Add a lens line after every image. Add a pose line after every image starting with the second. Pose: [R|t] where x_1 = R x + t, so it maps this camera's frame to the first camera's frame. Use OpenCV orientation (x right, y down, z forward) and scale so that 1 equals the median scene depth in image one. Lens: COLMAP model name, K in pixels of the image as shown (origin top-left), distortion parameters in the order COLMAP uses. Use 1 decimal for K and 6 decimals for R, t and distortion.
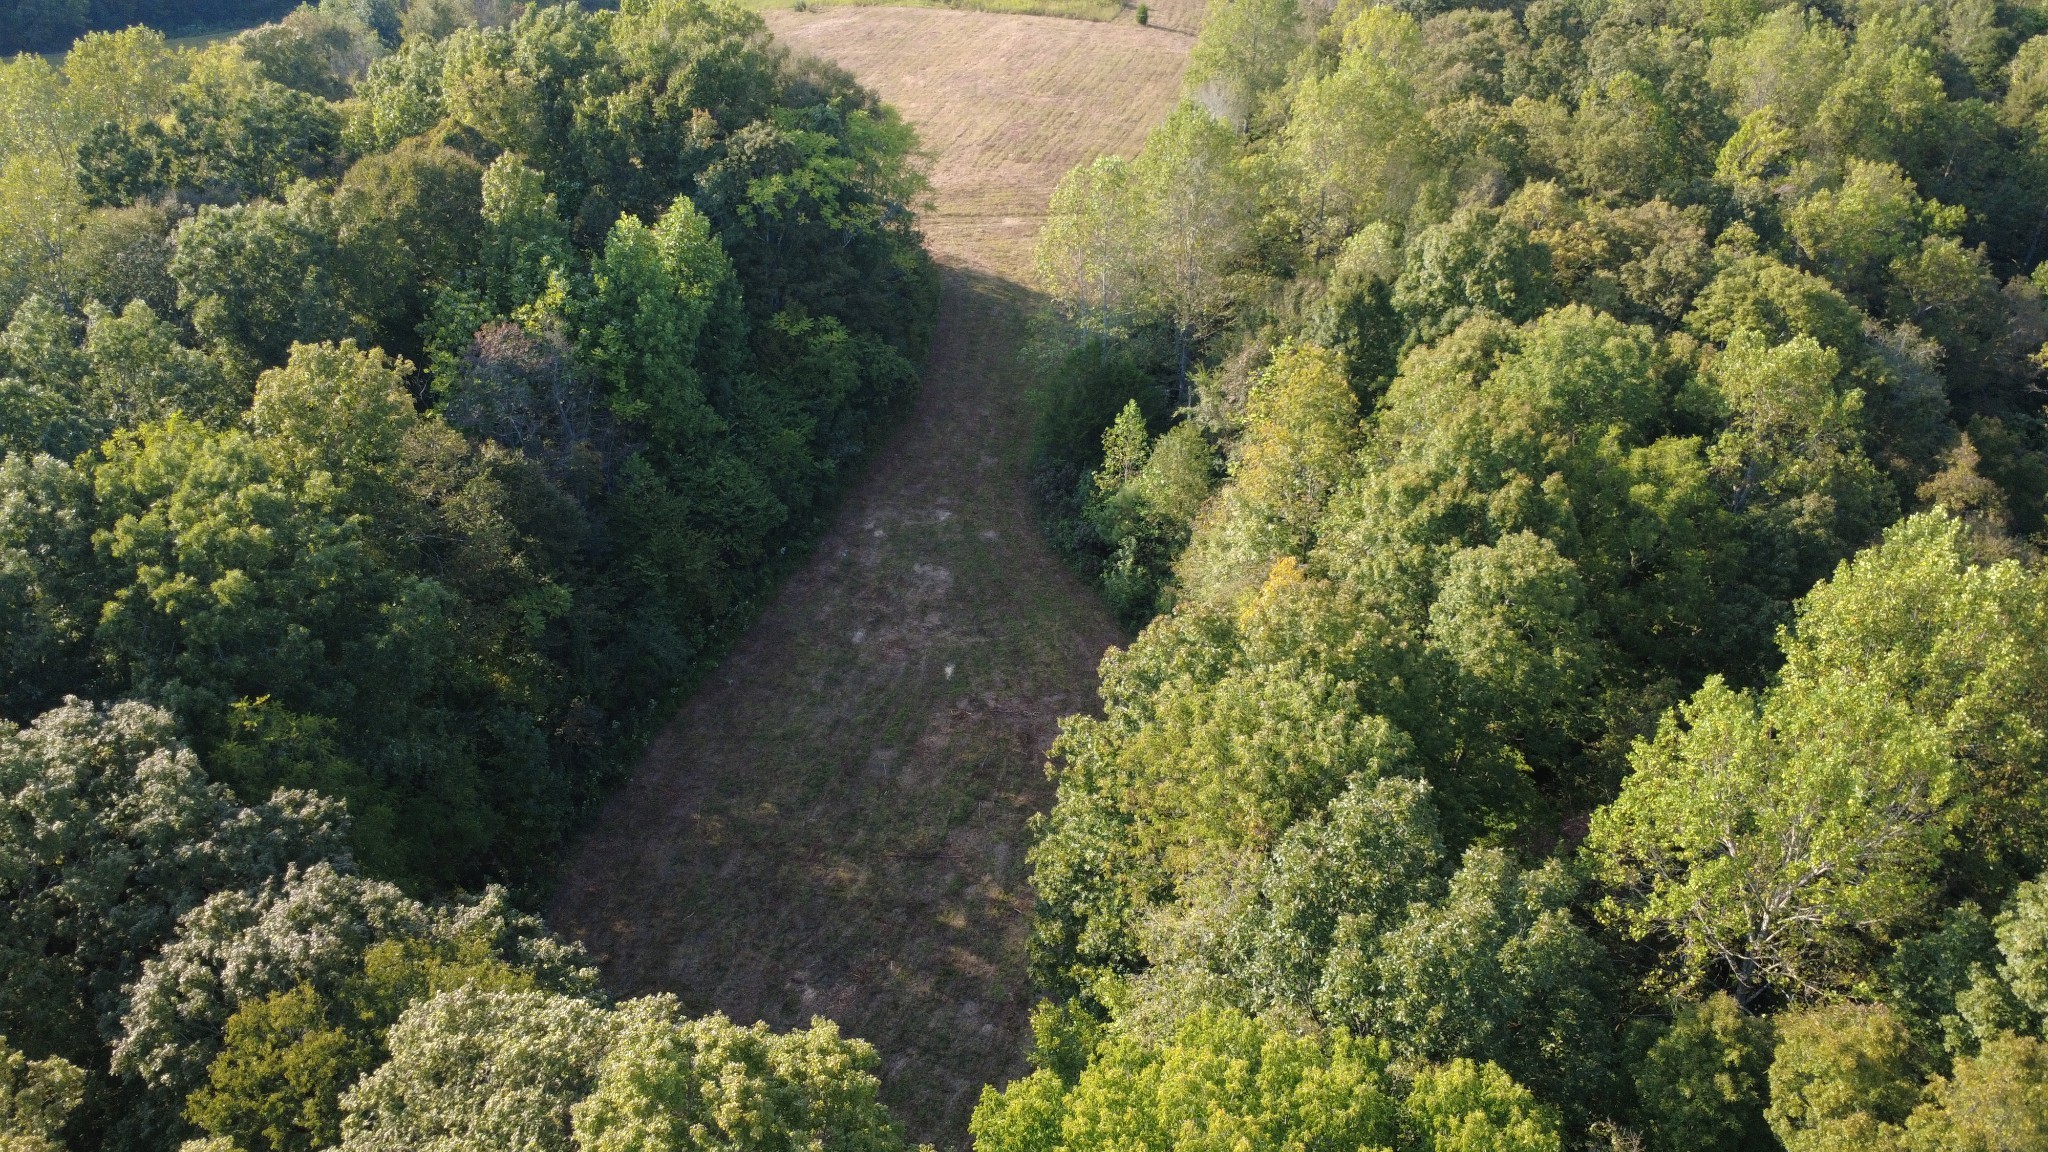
lens RADIAL K [[1504.0, 0, 1024.0], [0, 1504.0, 576.0], [0, 0, 1]] dist [0.000209, 0.003266]
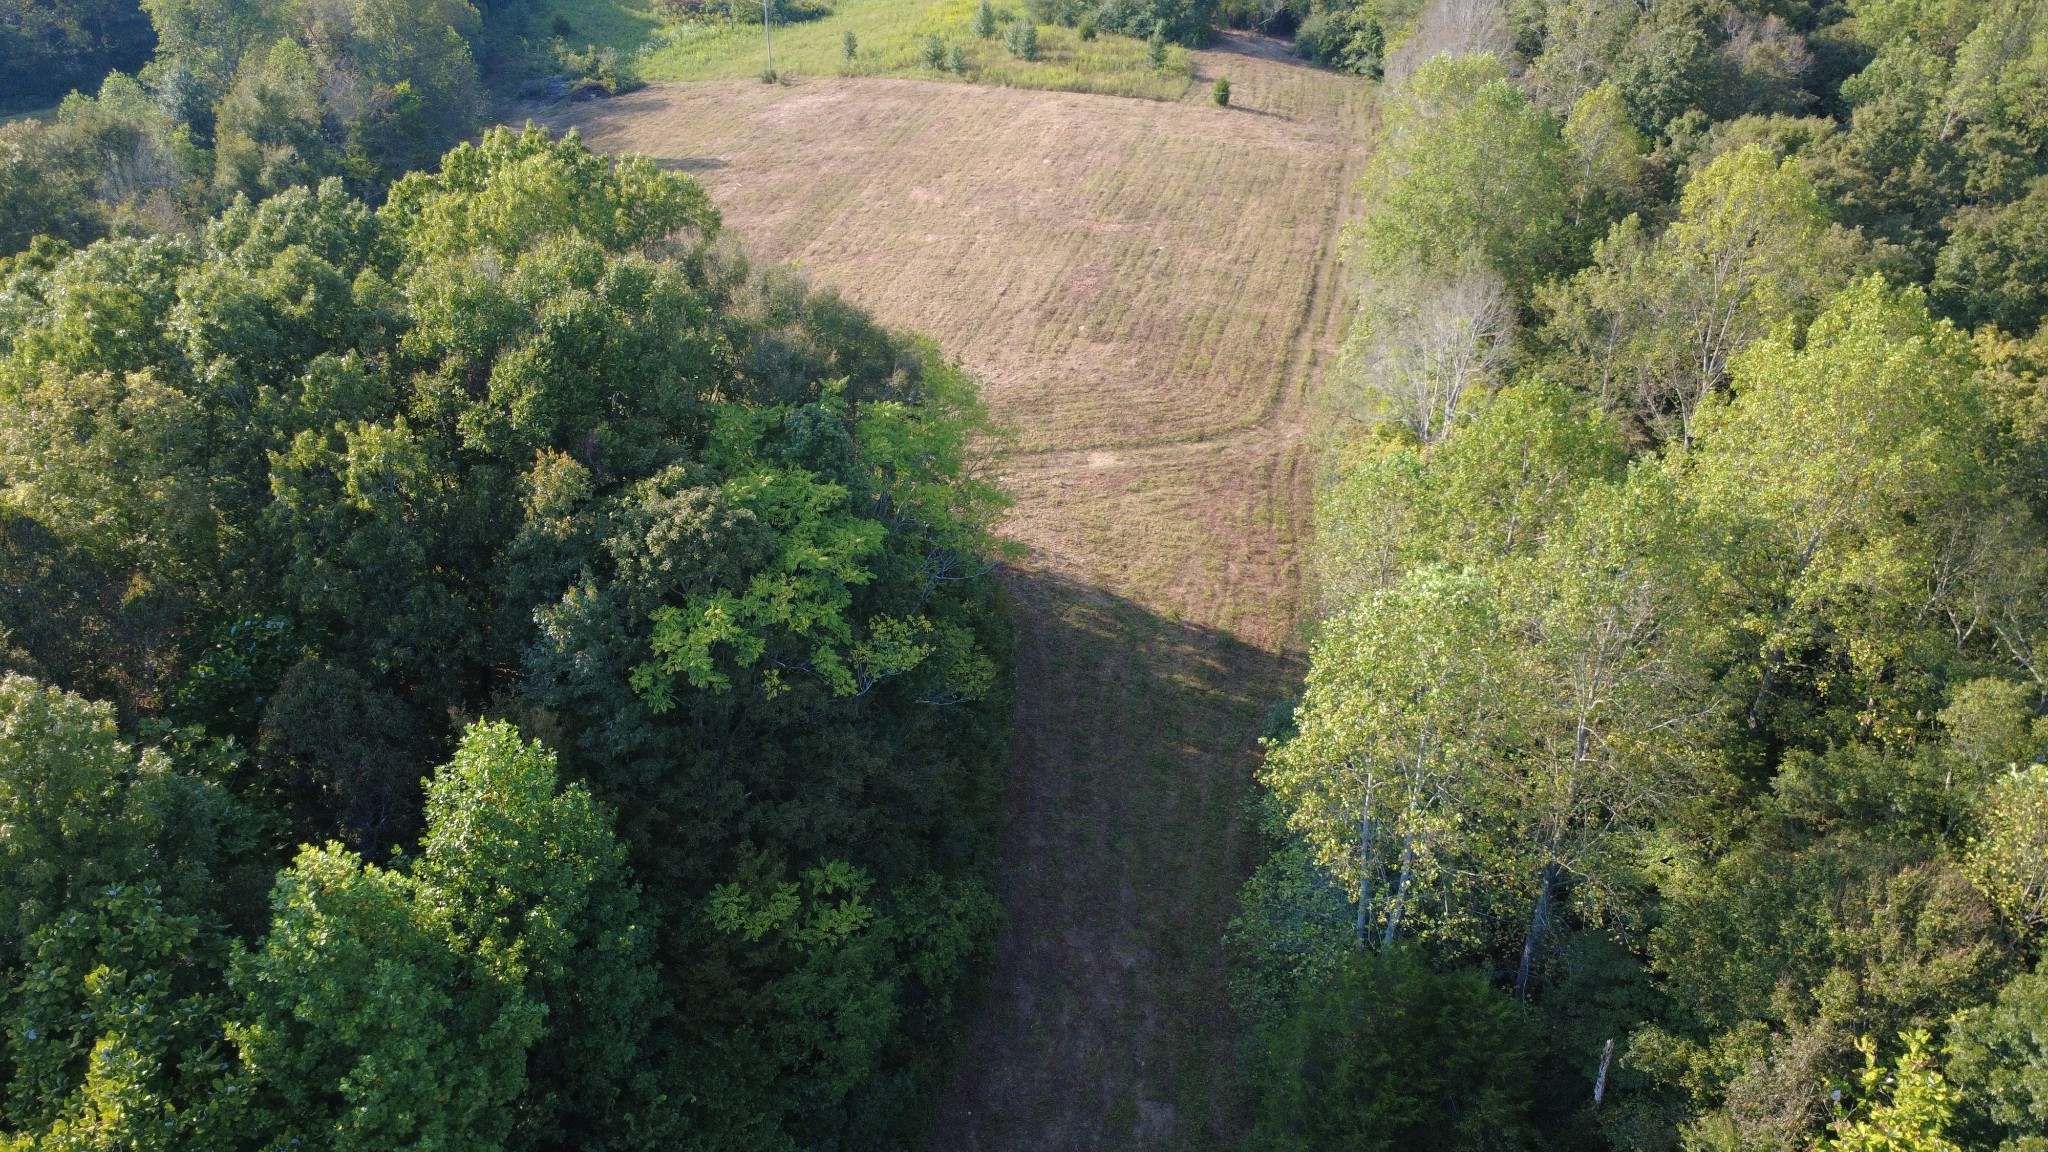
lens RADIAL K [[1504.0, 0, 1024.0], [0, 1504.0, 576.0], [0, 0, 1]] dist [0.000209, 0.003266]
pose [[0.999817, -0.009132, 0.016814, -0.076234], [0.009303, 0.999905, -0.010141, -0.260604], [-0.016719, 0.010296, 0.999807, 0.523952]]
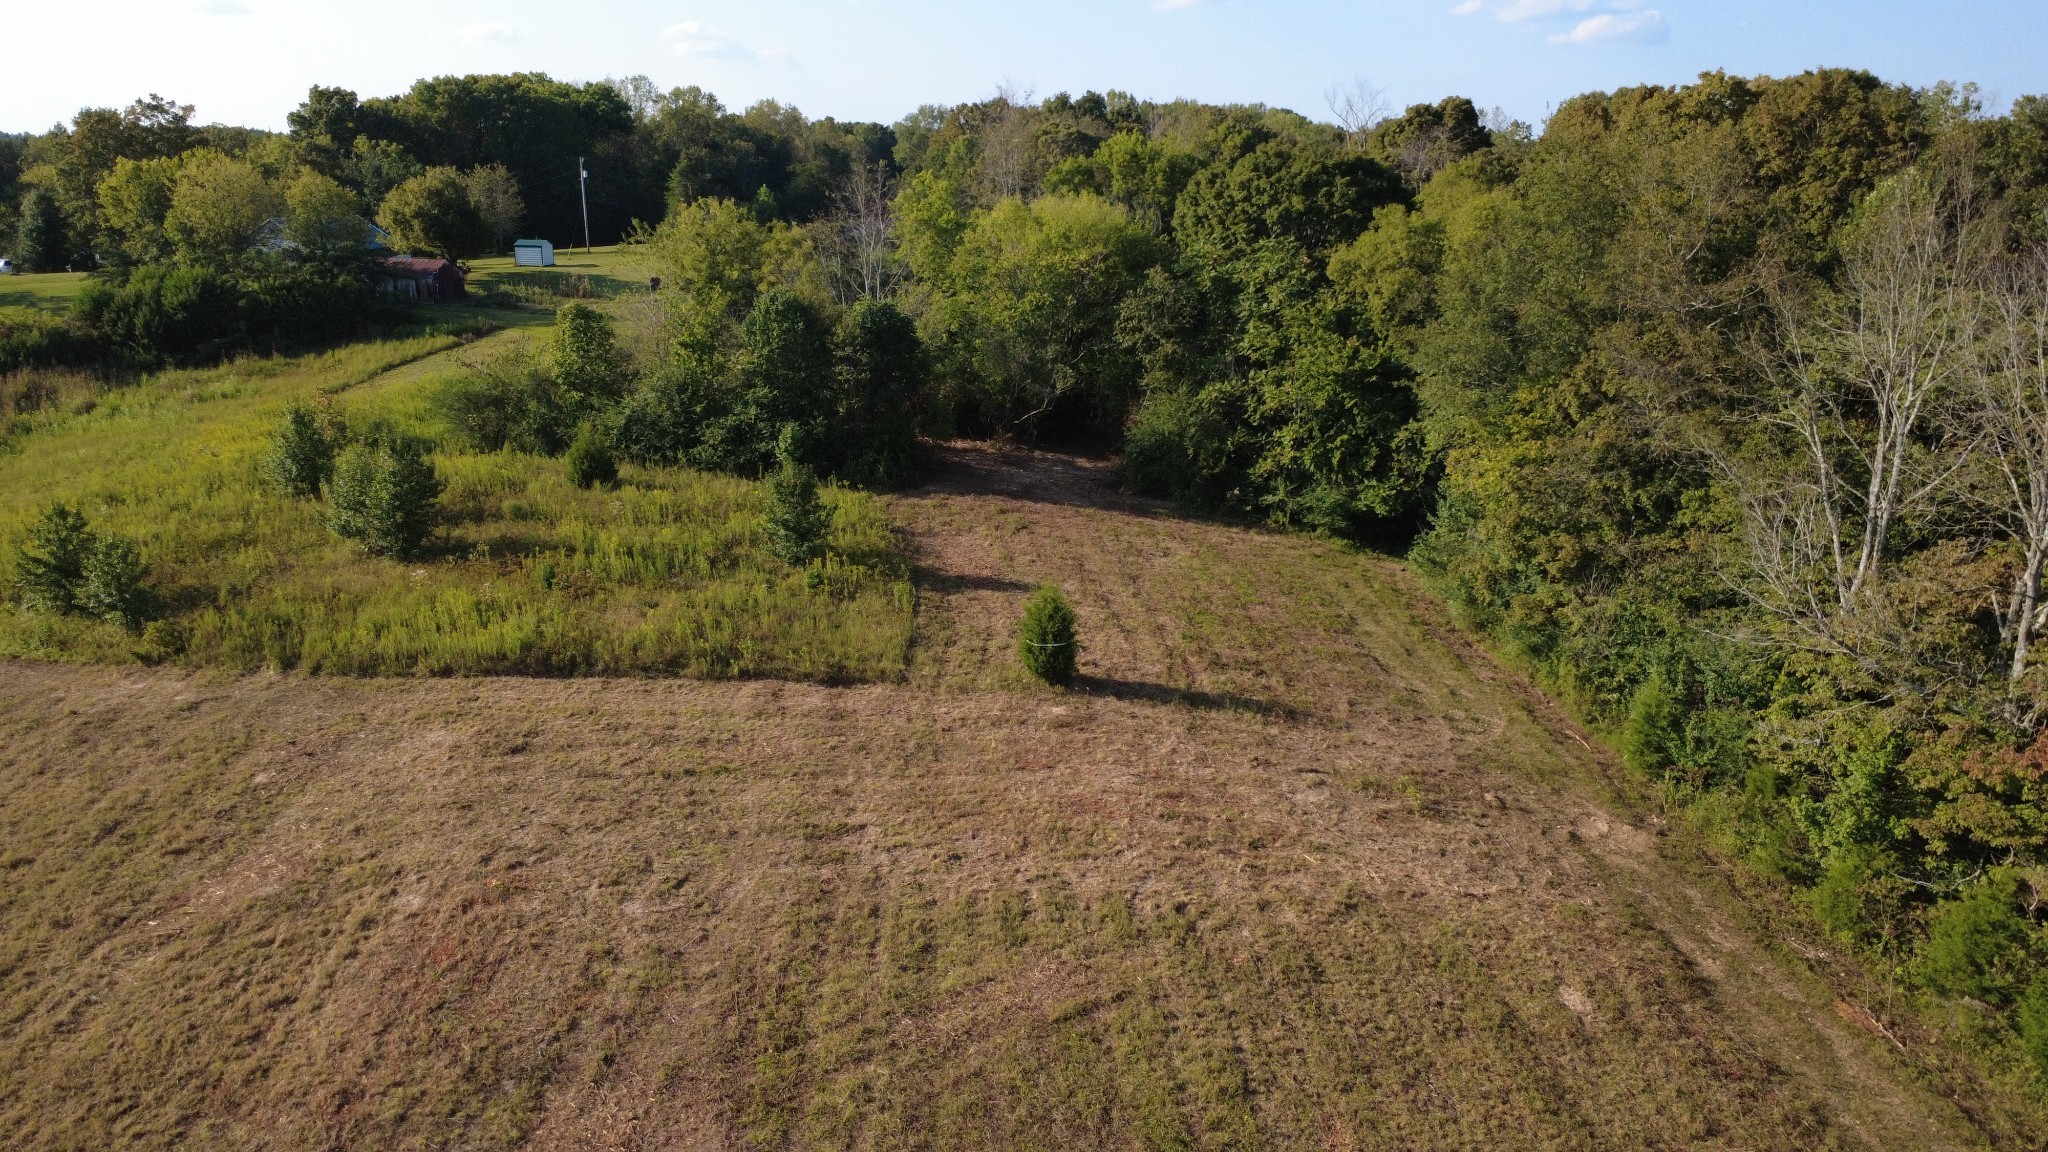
lens RADIAL K [[1504.0, 0, 1024.0], [0, 1504.0, 576.0], [0, 0, 1]] dist [0.000209, 0.003266]
pose [[0.955162, -0.081125, 0.284751, 0.026367], [0.153493, 0.958080, -0.241916, -0.697455], [-0.253189, 0.274776, 0.927574, 1.679363]]
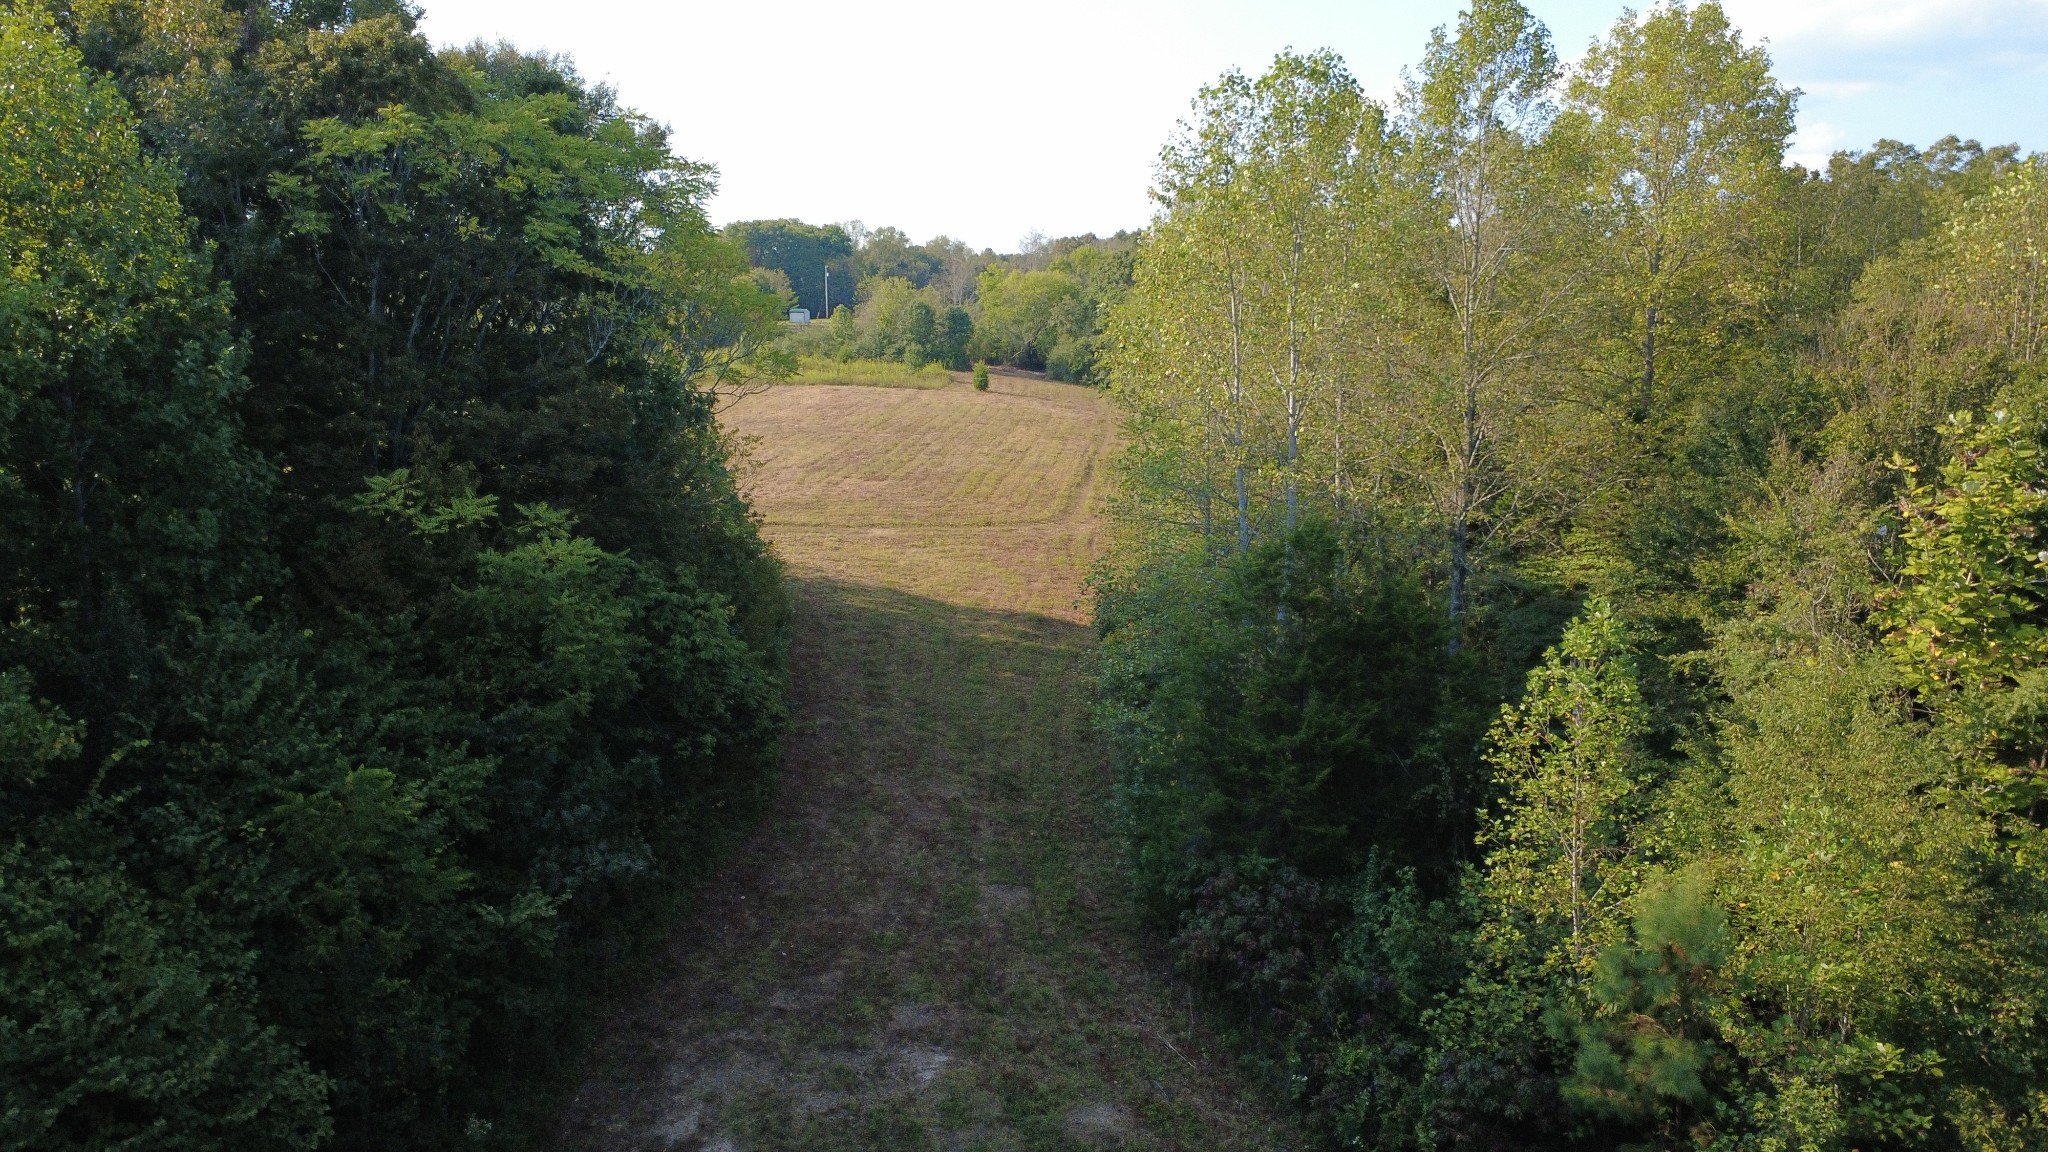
lens RADIAL K [[1504.0, 0, 1024.0], [0, 1504.0, 576.0], [0, 0, 1]] dist [0.000209, 0.003266]
pose [[0.984026, -0.033445, 0.174855, -0.081944], [0.092024, 0.936355, -0.338779, -0.027610], [-0.152396, 0.349458, 0.924475, 0.667683]]
